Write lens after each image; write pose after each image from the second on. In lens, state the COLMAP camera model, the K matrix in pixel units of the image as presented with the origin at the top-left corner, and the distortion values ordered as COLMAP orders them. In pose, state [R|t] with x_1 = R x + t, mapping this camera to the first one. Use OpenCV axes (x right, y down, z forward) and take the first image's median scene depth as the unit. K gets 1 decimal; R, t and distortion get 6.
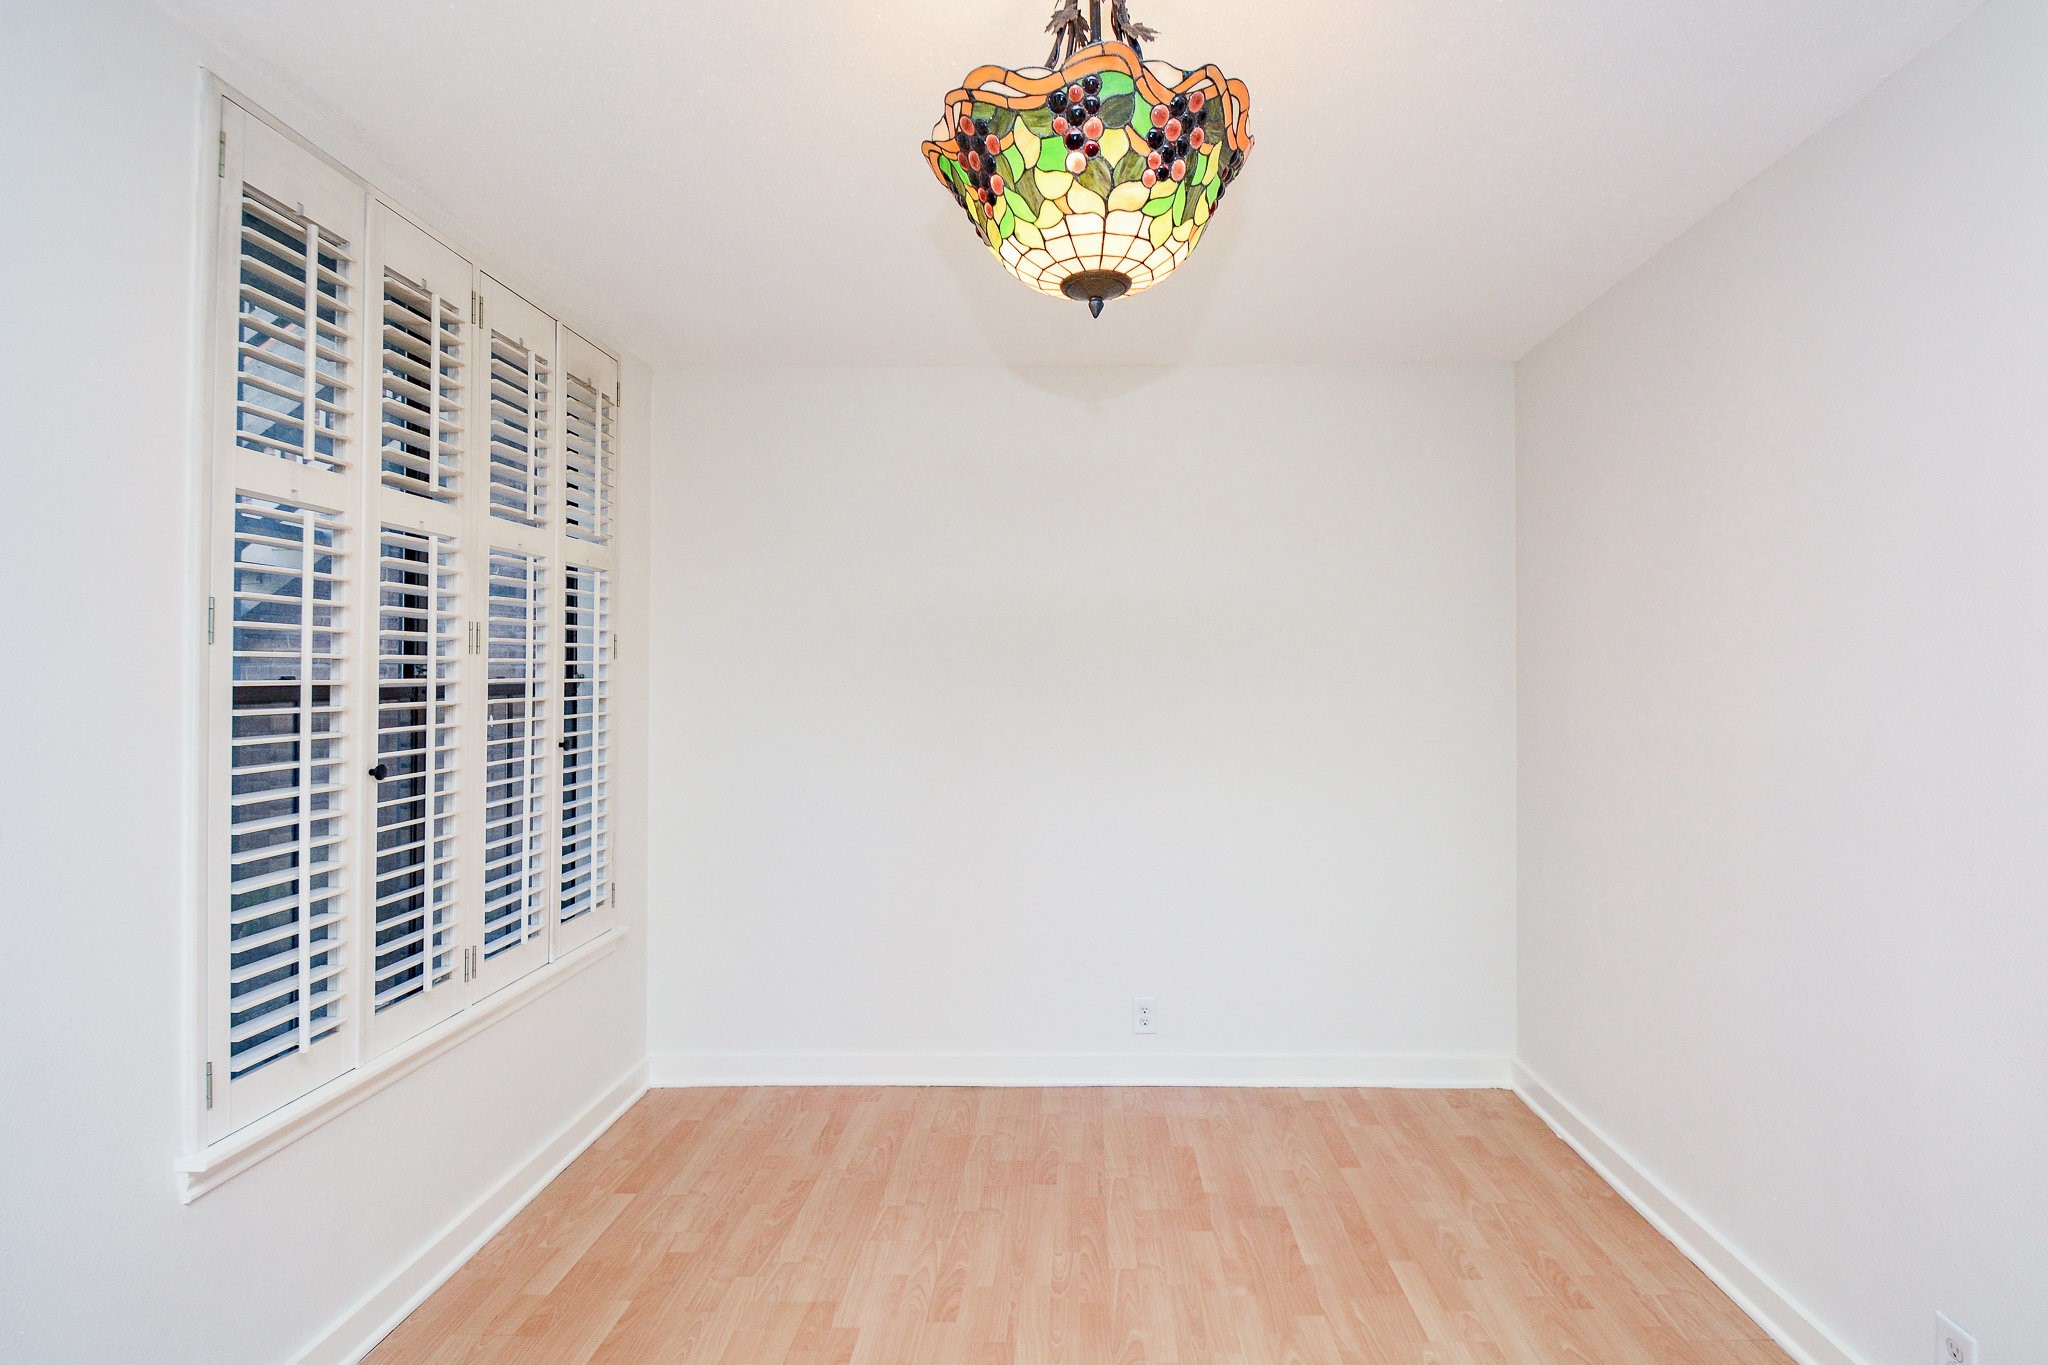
lens RADIAL K [[939.7, 0, 1024.0], [0, 939.7, 682.5], [0, 0, 1]] dist [0.033624, -0.025922]
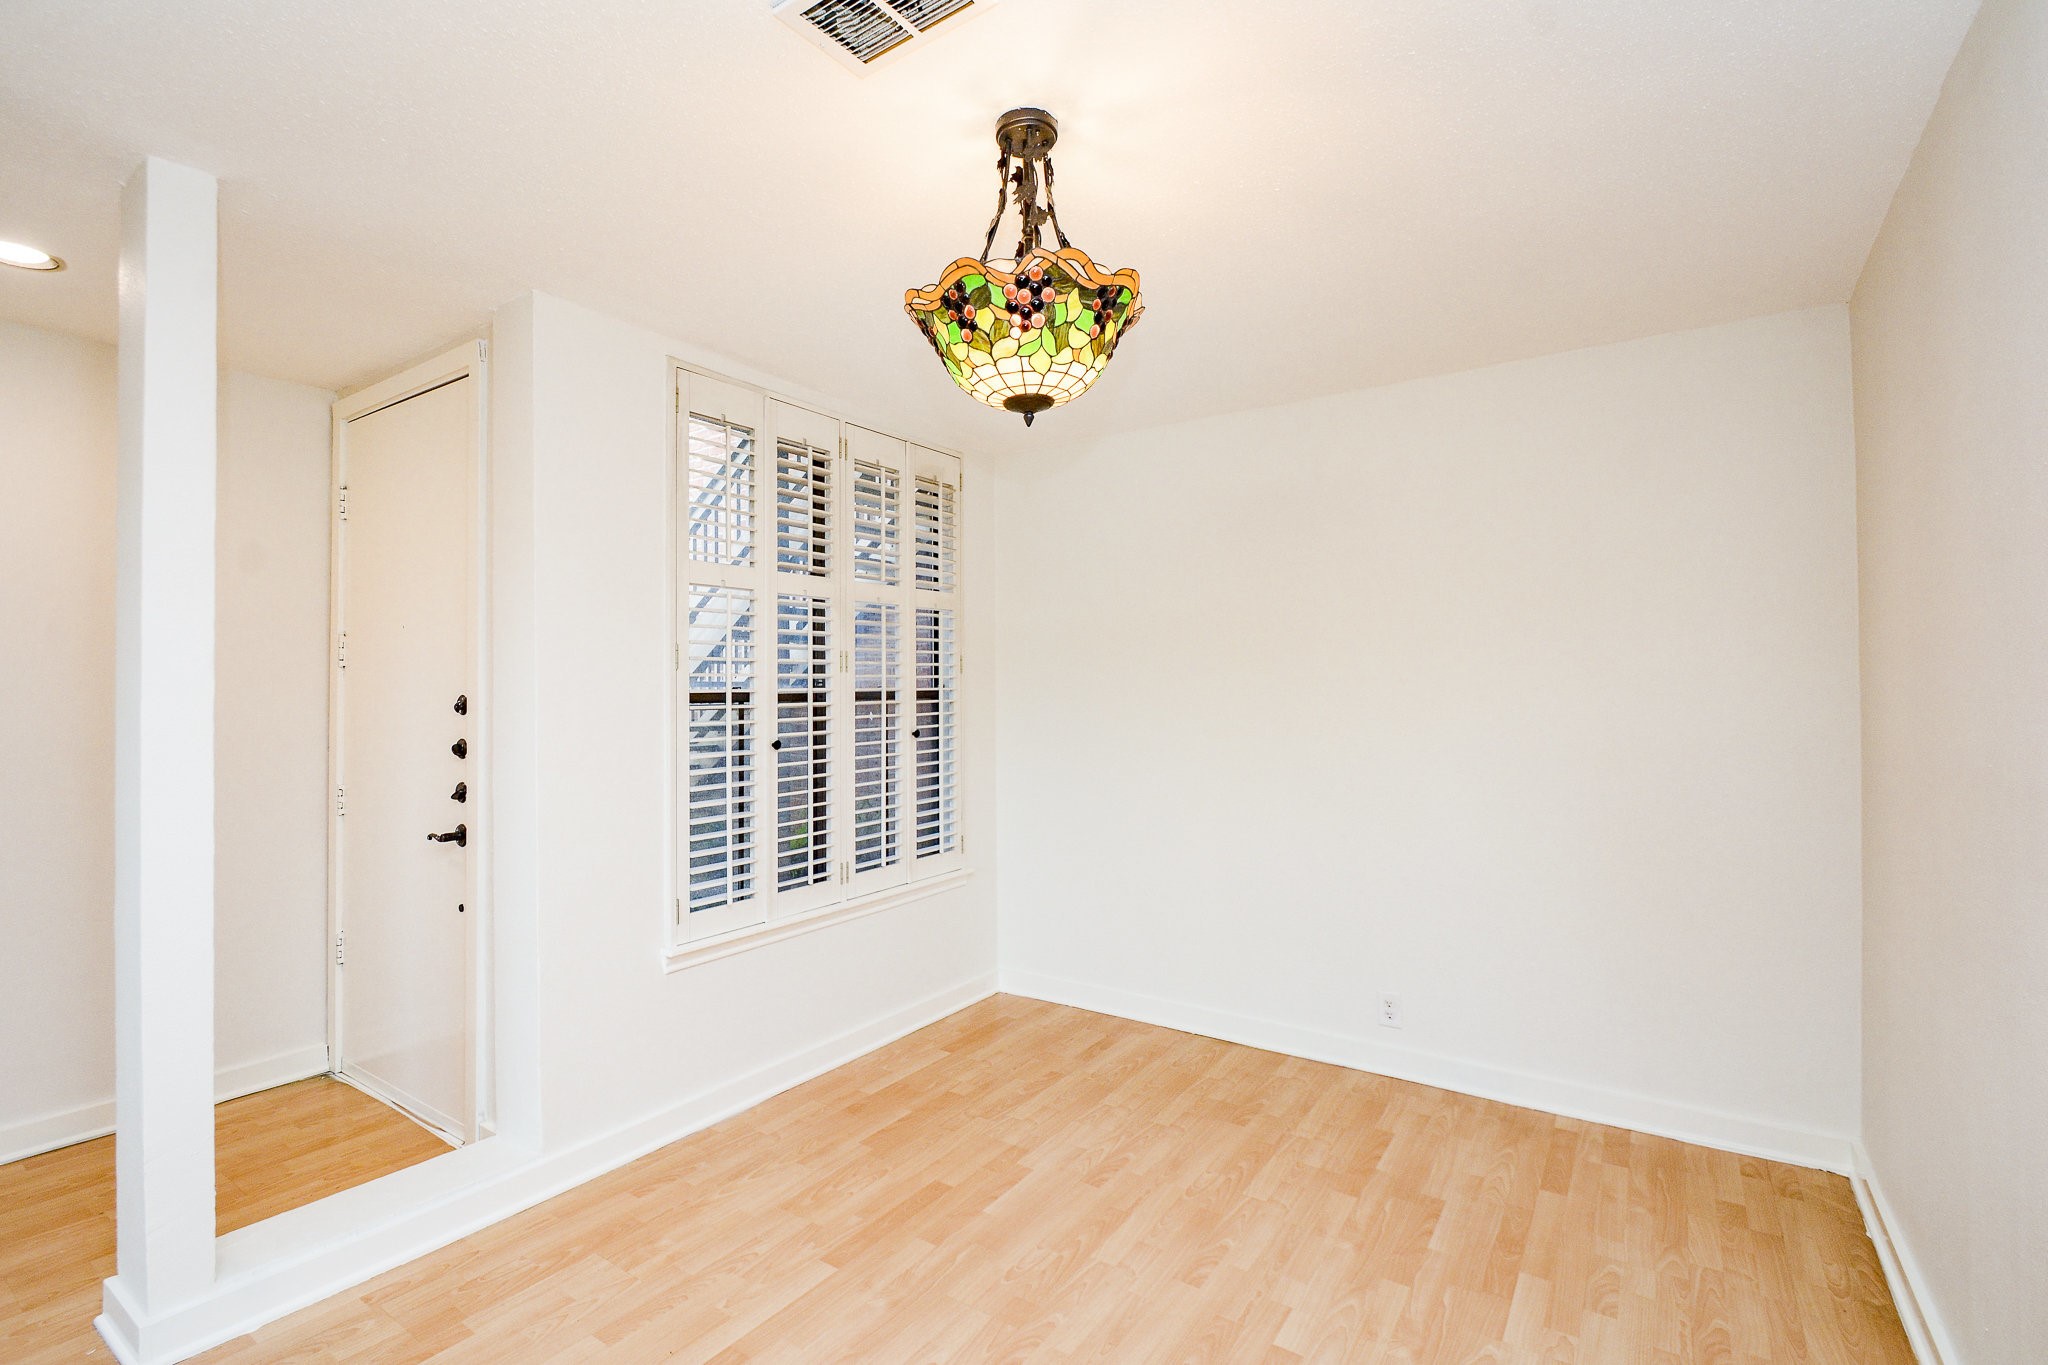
lens RADIAL K [[893.4, 0, 1023.4], [0, 893.4, 697.1], [0, 0, 1]] dist [0.026289, -0.021481]
pose [[0.839678, 0.000752, -0.543084, 0.441312], [0.004085, 0.999962, 0.007699, 0.000236], [0.543069, -0.008683, 0.839643, -0.061606]]
